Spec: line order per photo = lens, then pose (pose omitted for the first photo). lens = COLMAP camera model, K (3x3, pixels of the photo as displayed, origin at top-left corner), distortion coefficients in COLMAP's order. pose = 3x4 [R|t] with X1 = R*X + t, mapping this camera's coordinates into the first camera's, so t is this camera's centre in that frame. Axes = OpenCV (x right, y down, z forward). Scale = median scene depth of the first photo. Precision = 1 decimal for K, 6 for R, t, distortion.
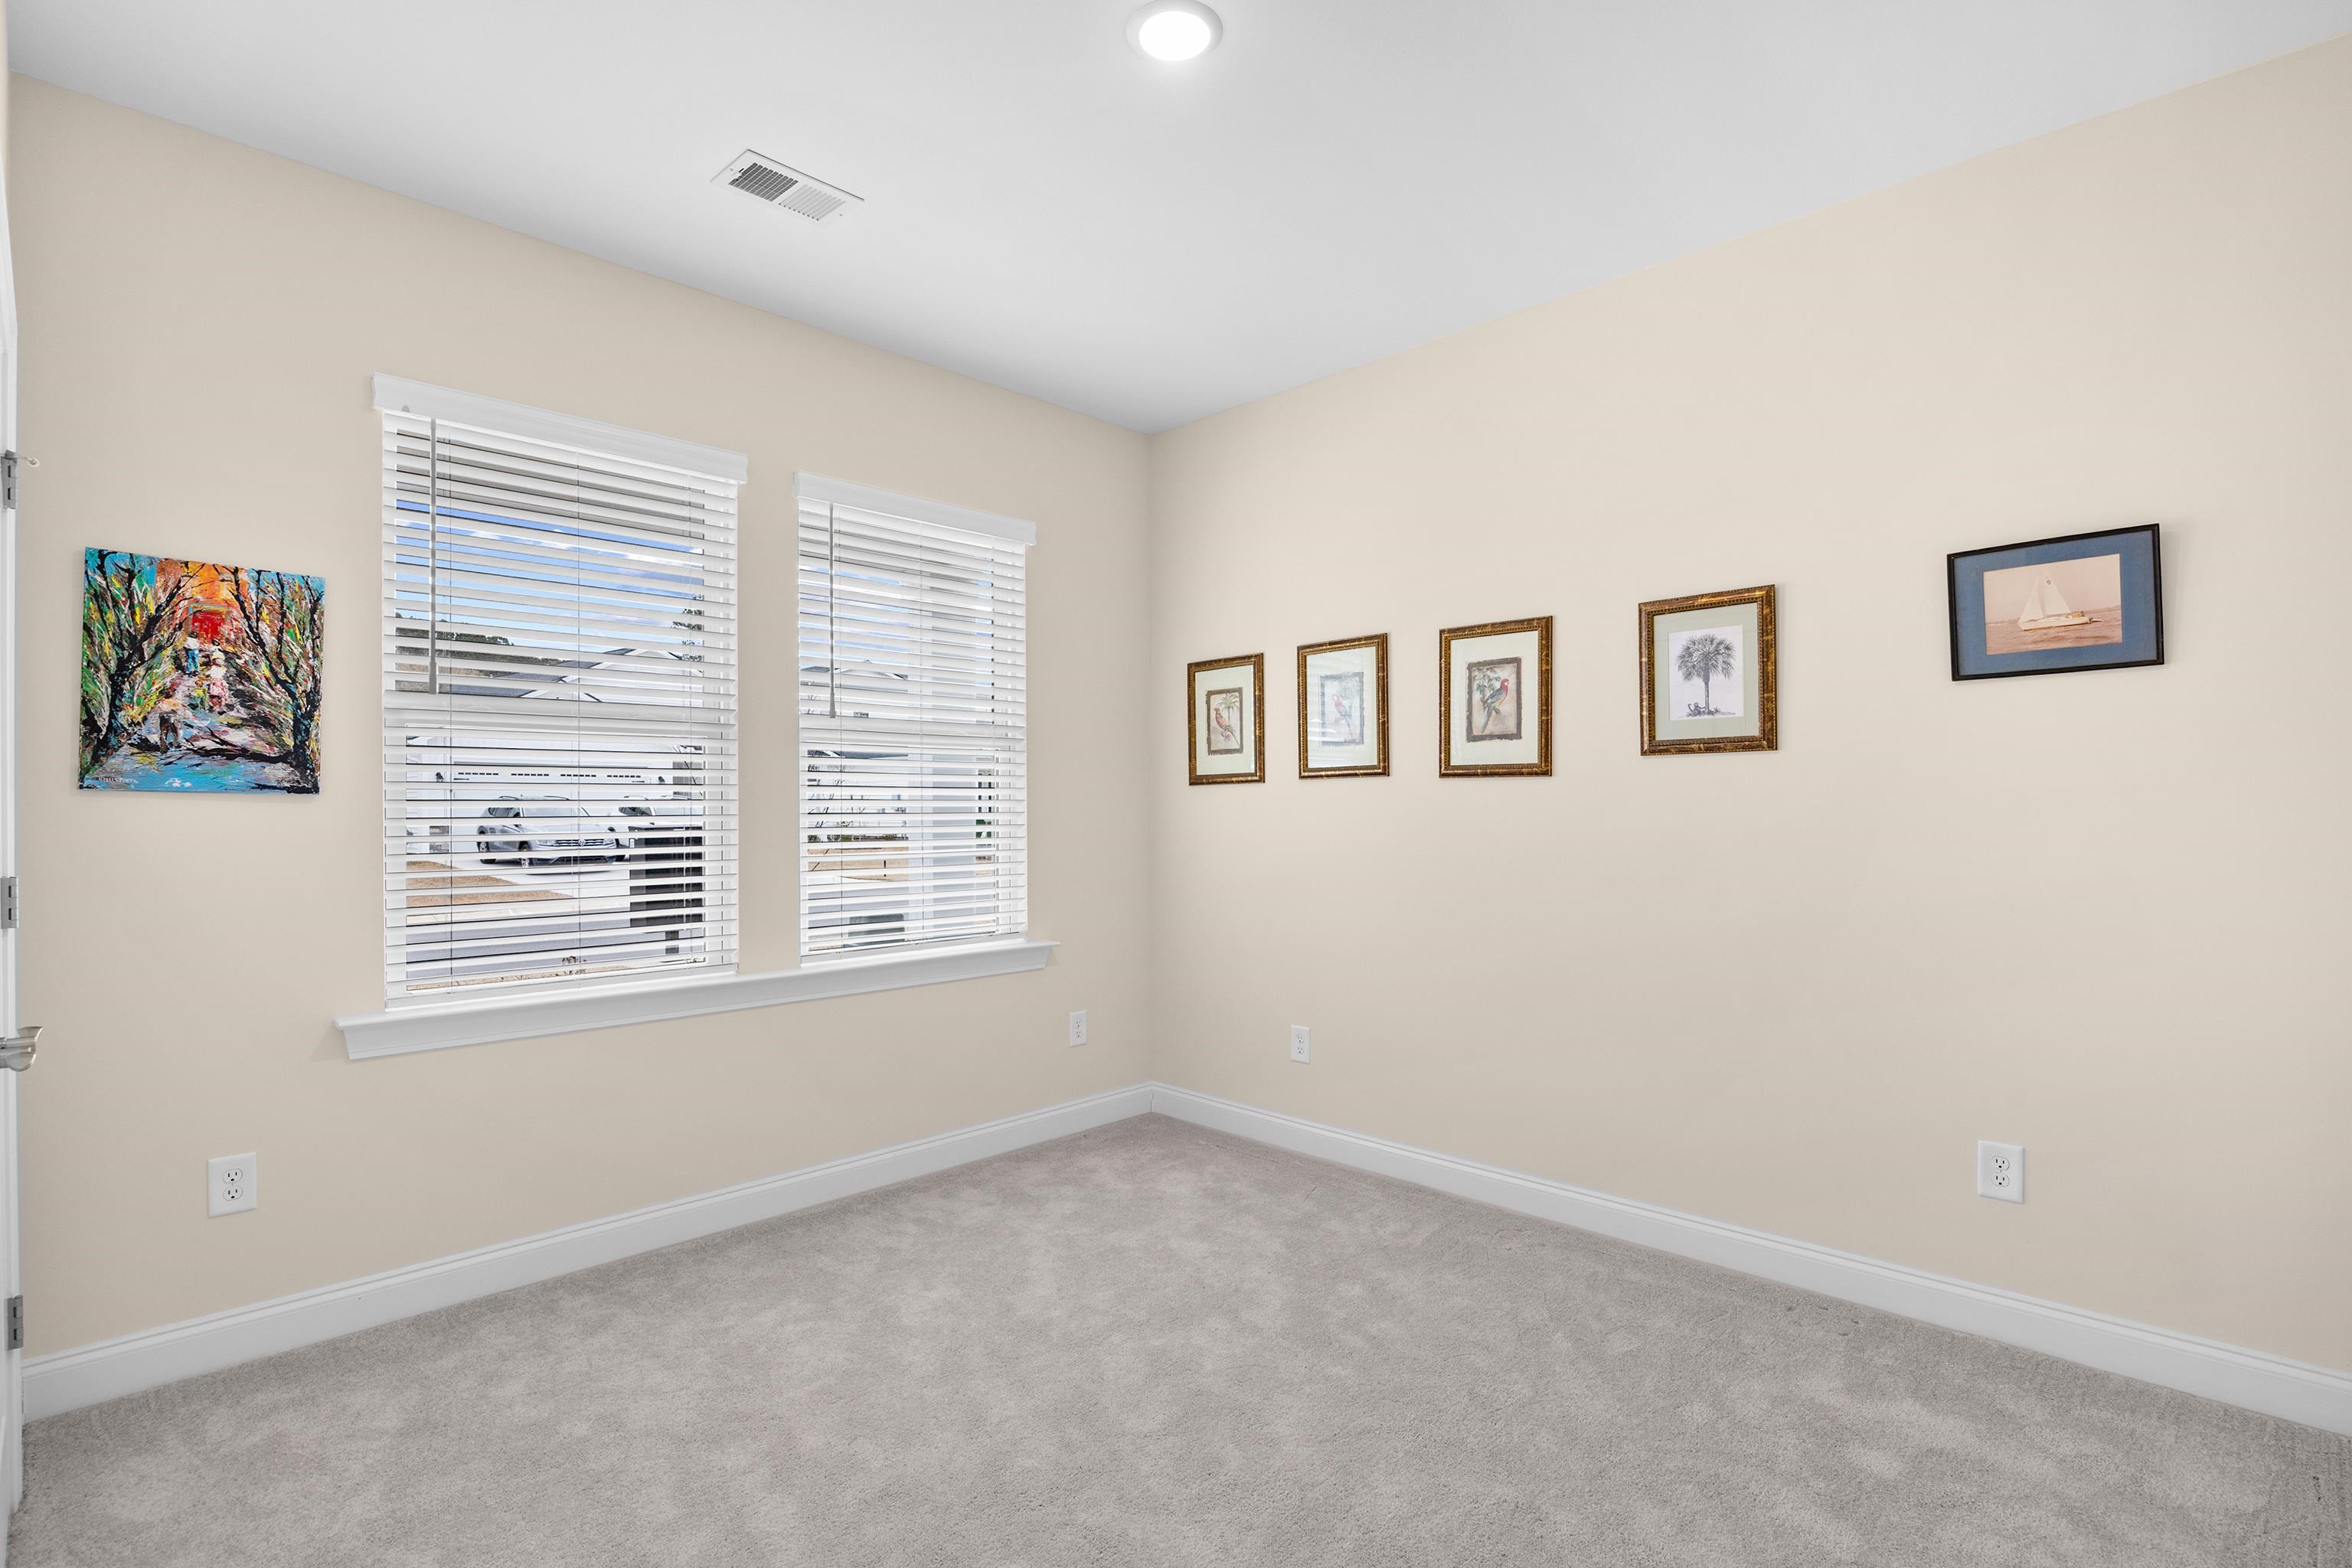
lens RADIAL K [[1103.3, 0, 1175.3], [0, 1103.3, 787.1], [0, 0, 1]] dist [-0.011072, -0.000961]
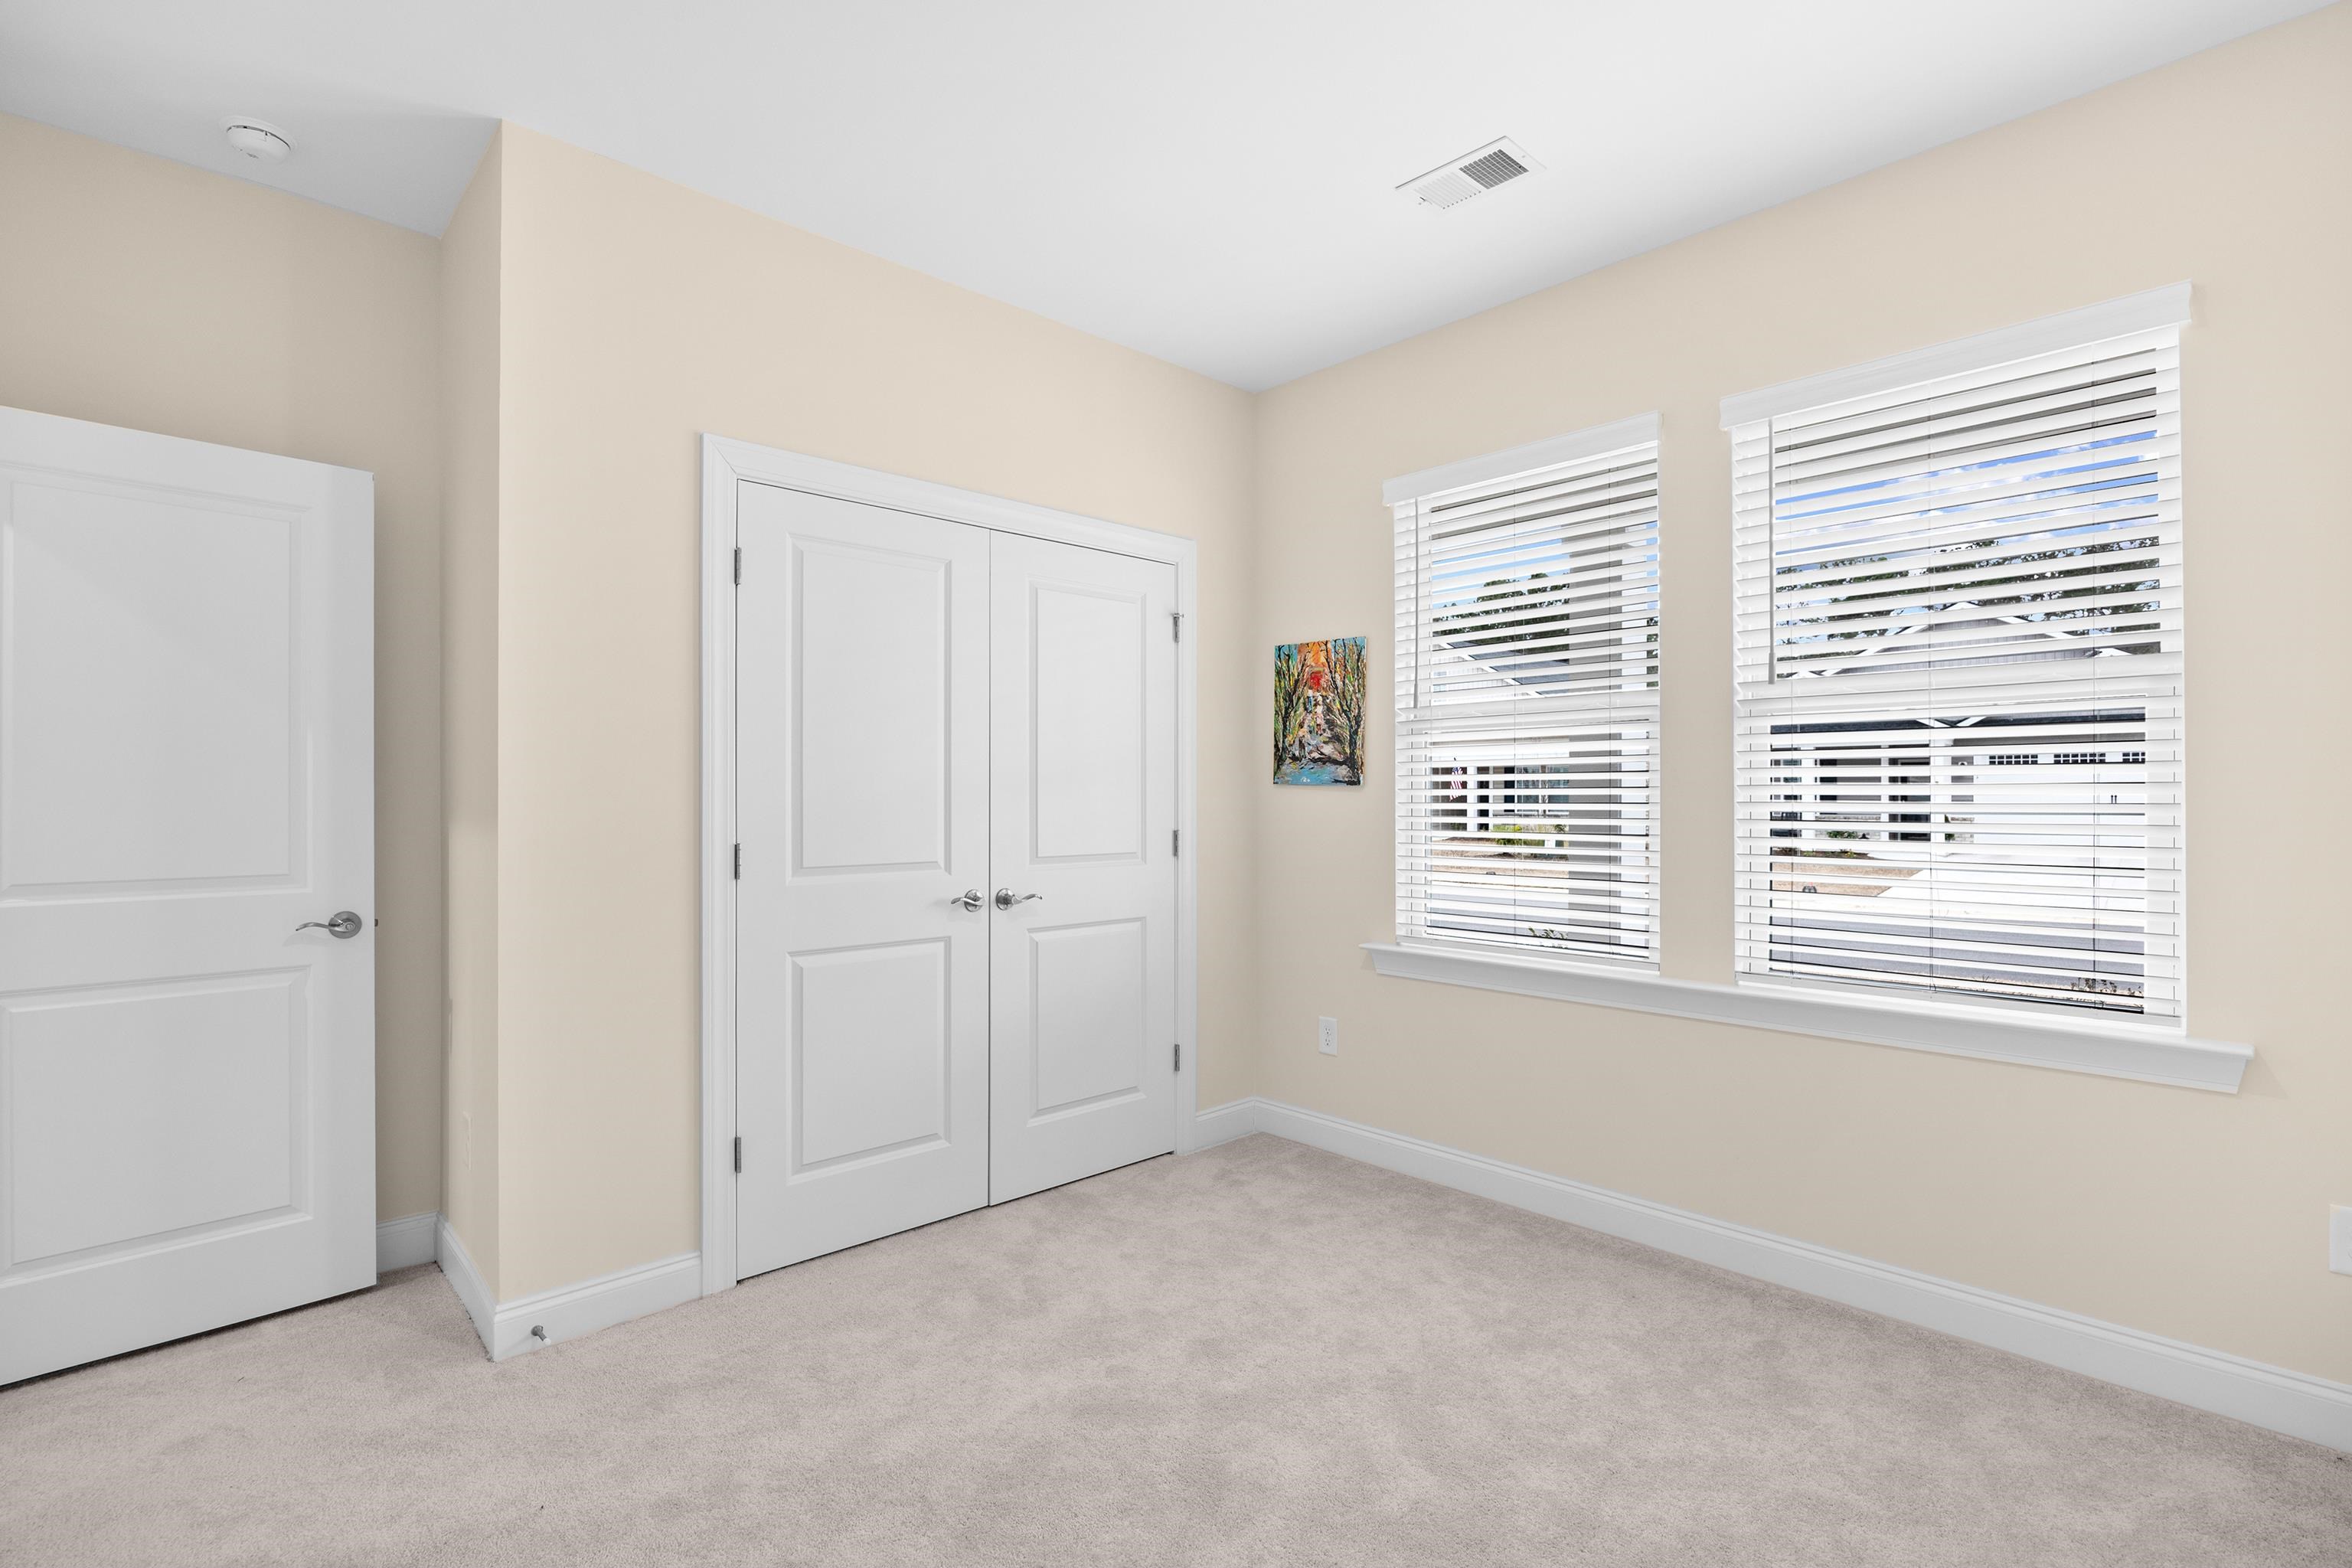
lens RADIAL K [[1103.3, 0, 1175.8], [0, 1103.3, 791.7], [0, 0, 1]] dist [-0.011072, -0.000961]
pose [[-0.044415, -0.006157, -0.998994, 0.718997], [0.013674, 0.999884, -0.006770, 0.021855], [0.998920, -0.013961, -0.044326, 0.848481]]
